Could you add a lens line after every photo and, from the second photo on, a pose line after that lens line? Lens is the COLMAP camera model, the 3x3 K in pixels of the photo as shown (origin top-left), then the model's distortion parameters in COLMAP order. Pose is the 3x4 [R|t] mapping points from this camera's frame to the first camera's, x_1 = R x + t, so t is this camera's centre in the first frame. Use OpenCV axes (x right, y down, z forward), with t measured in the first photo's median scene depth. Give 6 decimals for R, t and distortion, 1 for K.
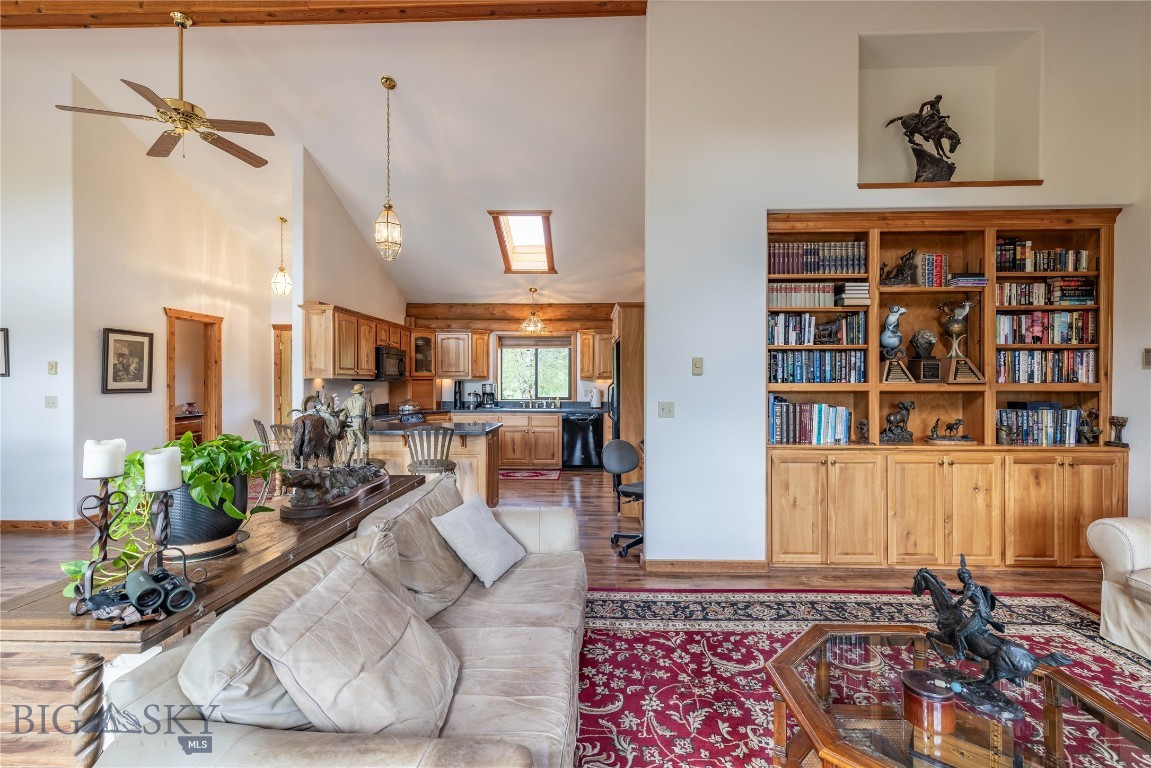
lens RADIAL K [[492.3, 0, 571.1], [0, 492.3, 381.1], [0, 0, 1]] dist [0.003210, 0.000288]
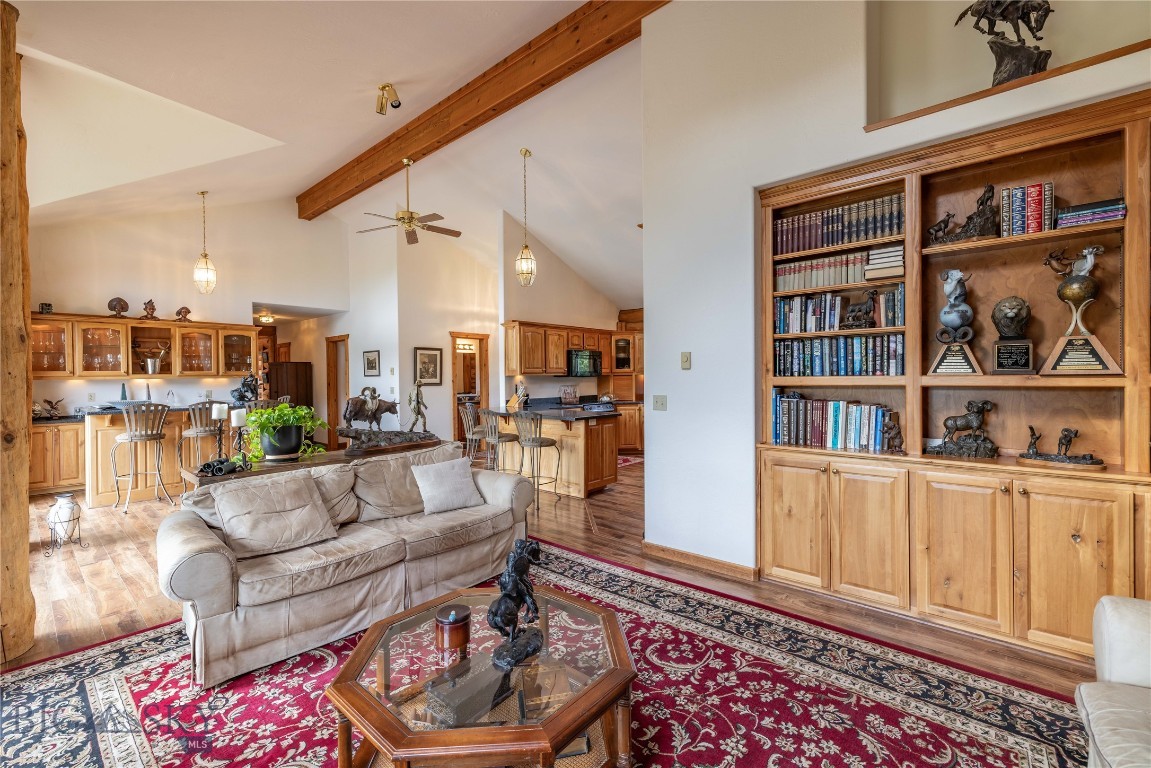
lens RADIAL K [[478.4, 0, 573.6], [0, 478.4, 379.1], [0, 0, 1]] dist [0.001247, 0.000177]
pose [[0.778045, -0.005448, -0.628185, 0.652921], [0.010003, 0.999943, 0.003717, 0.001499], [0.628129, -0.009176, 0.778055, 0.086536]]
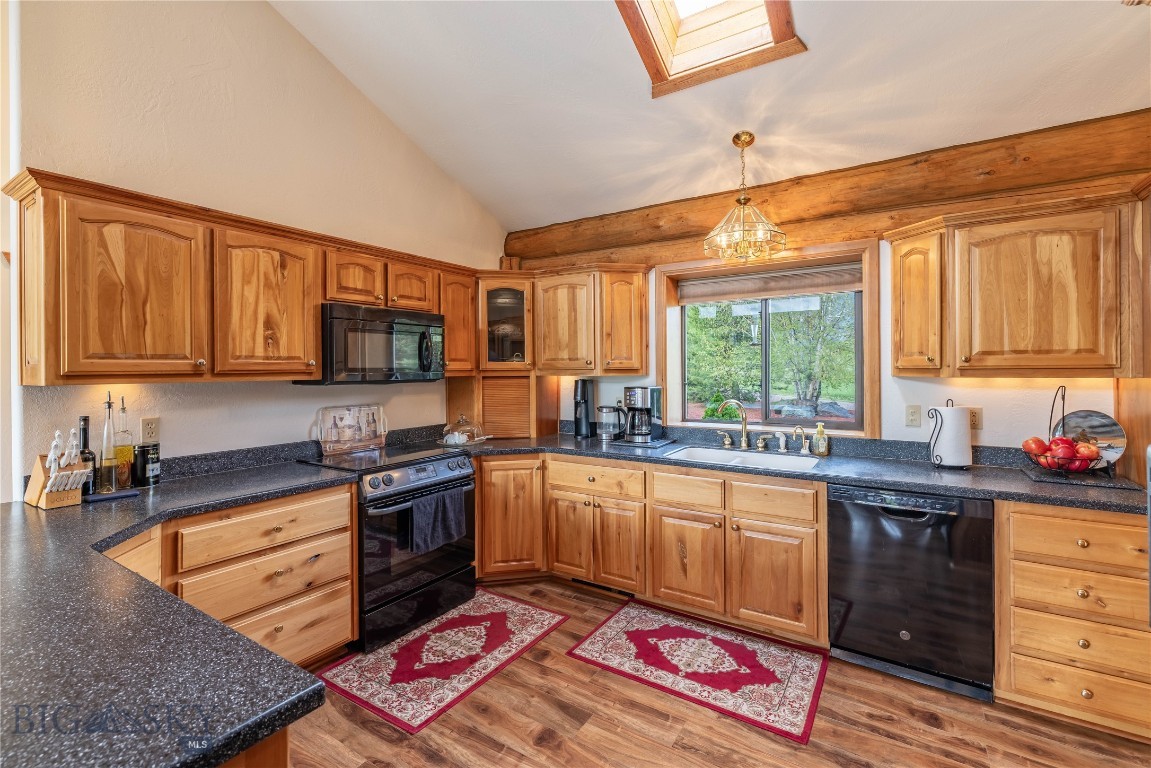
lens RADIAL K [[503.8, 0, 573.2], [0, 503.8, 367.1], [0, 0, 1]] dist [0.001862, 0.000247]
pose [[0.855265, -0.008347, -0.518123, 0.021162], [0.007591, 0.999965, -0.003578, -0.020527], [0.518135, -0.000873, 0.855298, 1.243525]]
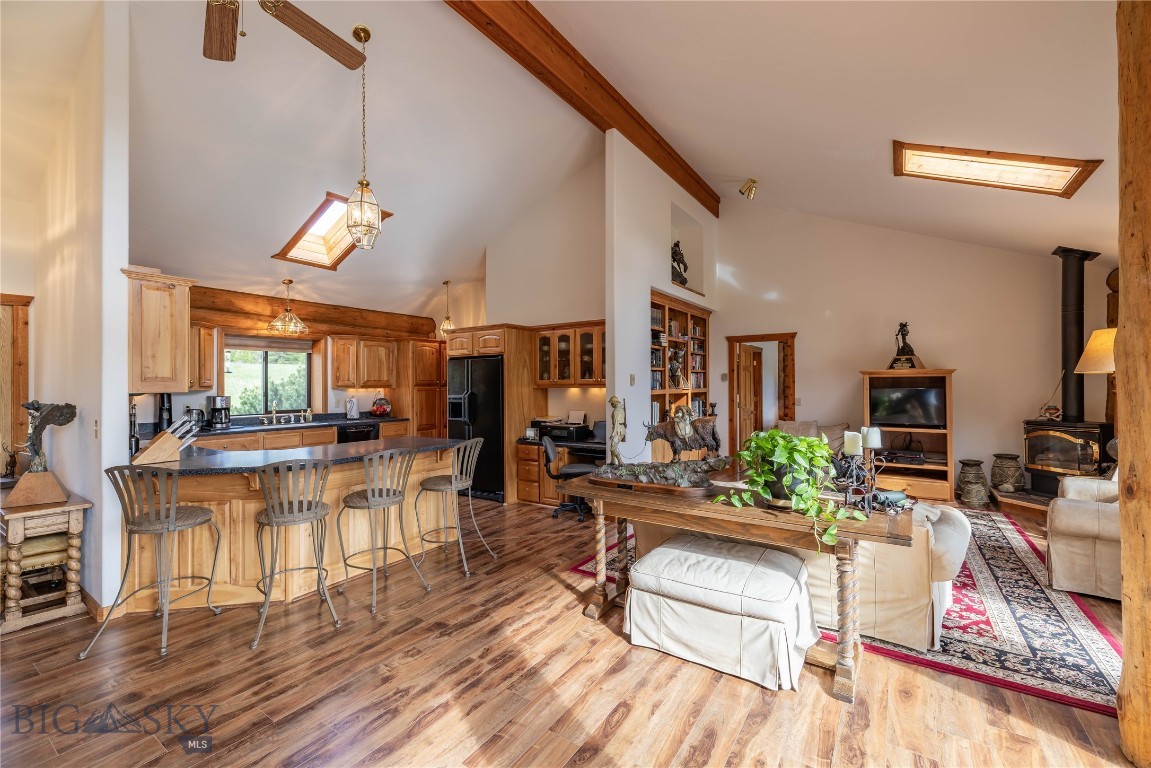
lens RADIAL K [[478.4, 0, 573.6], [0, 478.4, 379.1], [0, 0, 1]] dist [0.001247, 0.000177]
pose [[0.541307, 0.005266, 0.840809, -1.023312], [0.007673, 0.999908, -0.011203, -0.016371], [-0.840790, 0.012516, 0.541216, 0.325306]]
